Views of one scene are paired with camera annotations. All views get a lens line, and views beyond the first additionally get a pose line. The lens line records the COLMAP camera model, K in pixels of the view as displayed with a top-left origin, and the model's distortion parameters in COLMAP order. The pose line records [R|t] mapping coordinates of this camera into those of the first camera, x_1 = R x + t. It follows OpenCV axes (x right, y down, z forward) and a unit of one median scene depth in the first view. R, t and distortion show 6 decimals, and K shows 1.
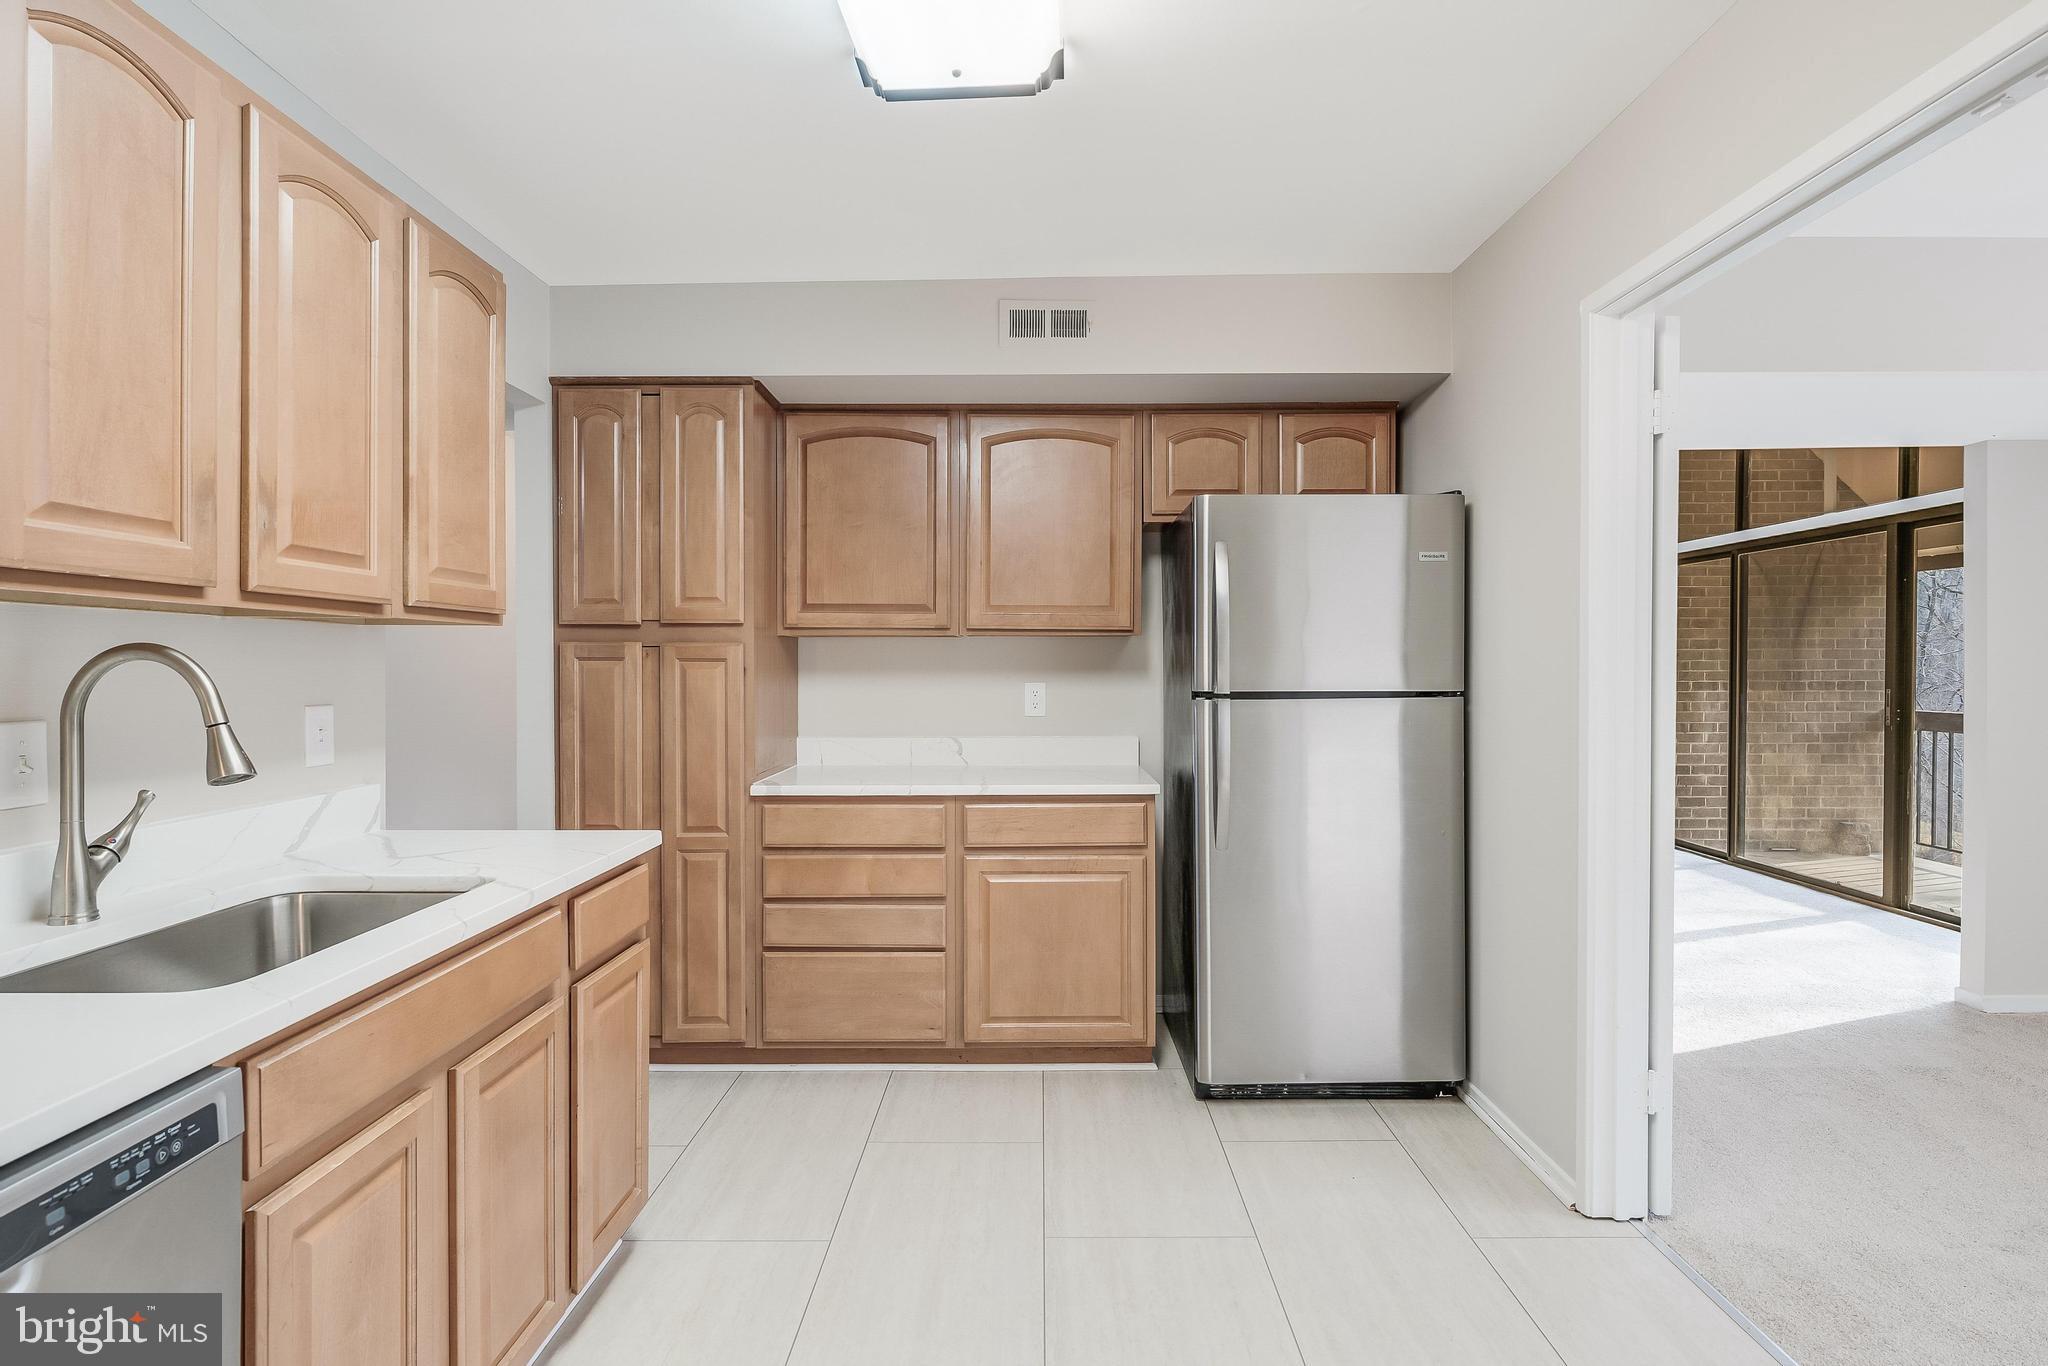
lens RADIAL K [[1031.9, 0, 1049.2], [0, 1031.9, 665.8], [0, 0, 1]] dist [-0.003245, -0.001394]
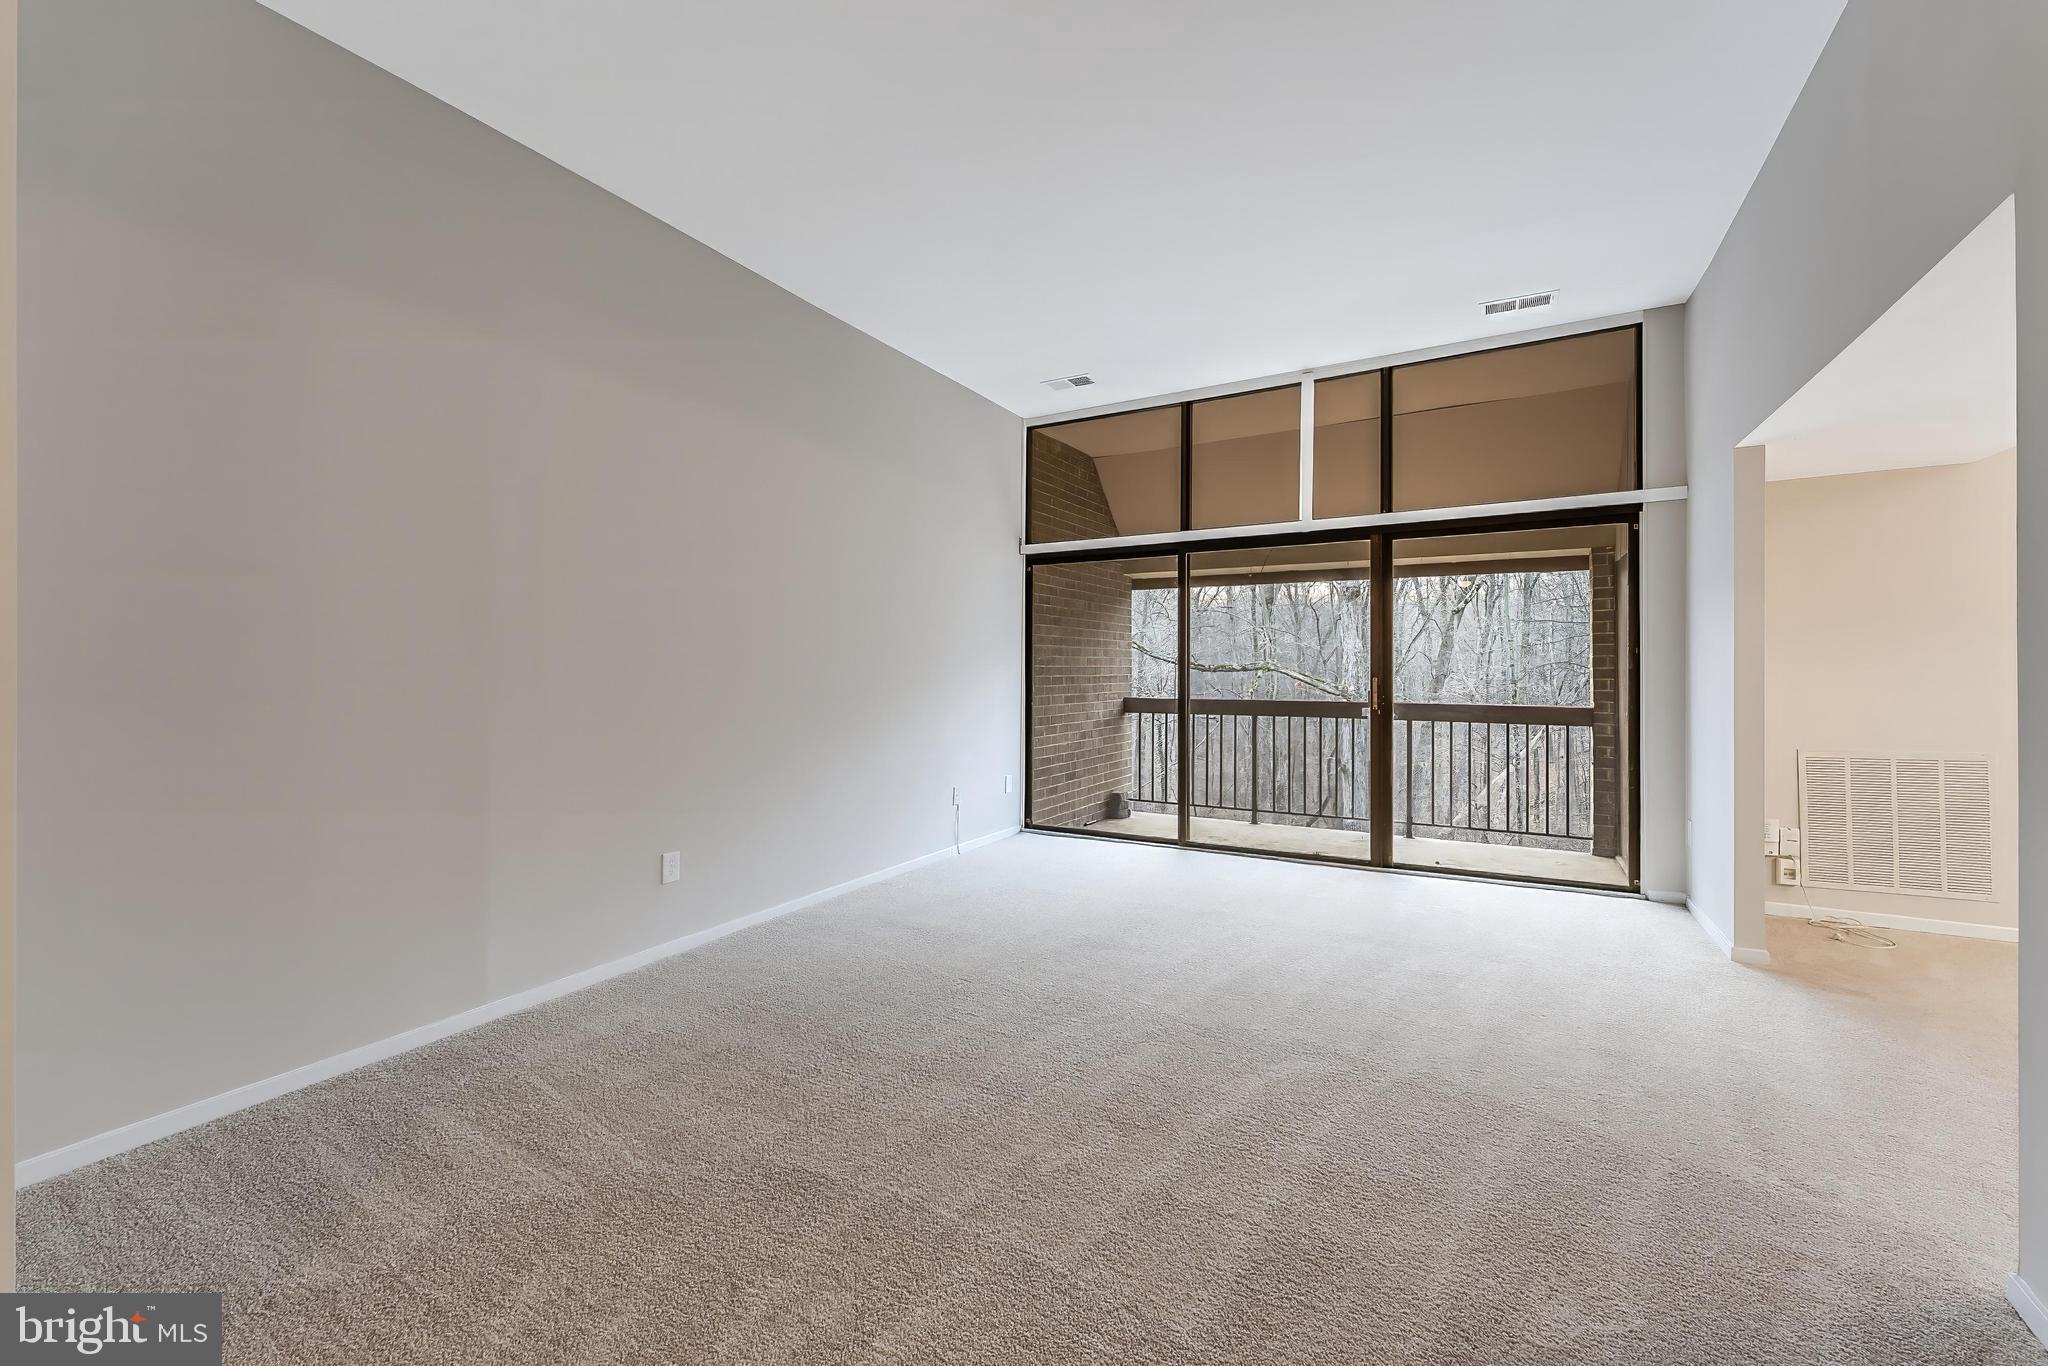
lens RADIAL K [[822.6, 0, 1024.4], [0, 822.6, 670.7], [0, 0, 1]] dist [-0.001192, 0.000090]
pose [[0.496492, 0.001812, 0.868040, -0.305320], [0.002760, 0.999989, -0.003666, 0.028556], [-0.868037, 0.004216, 0.496481, 1.514290]]
